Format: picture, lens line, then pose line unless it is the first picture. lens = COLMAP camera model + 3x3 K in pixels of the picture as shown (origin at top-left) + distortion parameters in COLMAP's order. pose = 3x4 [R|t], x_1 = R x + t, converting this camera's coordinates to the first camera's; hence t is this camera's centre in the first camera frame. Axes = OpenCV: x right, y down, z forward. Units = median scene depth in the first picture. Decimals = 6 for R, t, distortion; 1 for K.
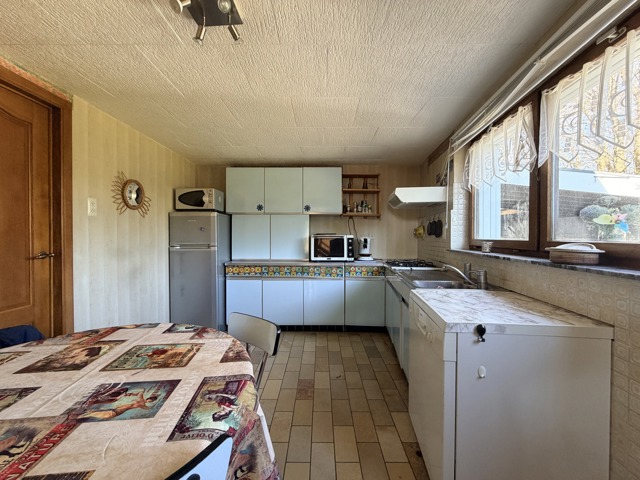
lens RADIAL K [[254.0, 0, 320.3], [0, 254.0, 239.5], [0, 0, 1]] dist [-0.000016, 0.000155]
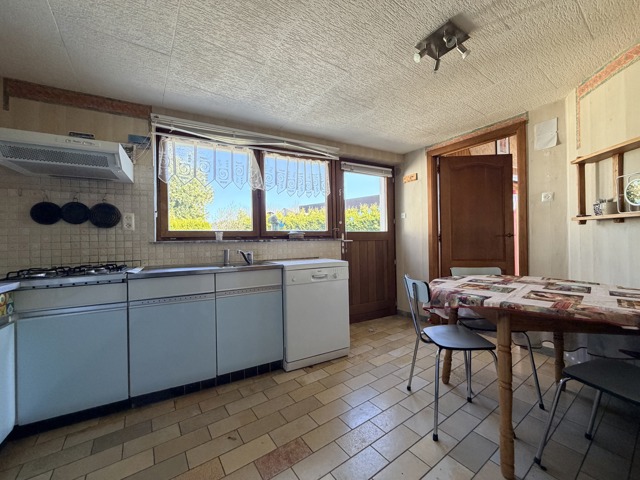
lens RADIAL K [[254.0, 0, 319.3], [0, 254.0, 238.2], [0, 0, 1]] dist [-0.000016, 0.000155]
pose [[-0.577727, -0.004260, 0.816219, -0.660075], [0.010033, 0.999874, 0.012320, 0.027833], [-0.816168, 0.015306, -0.577611, 1.342525]]
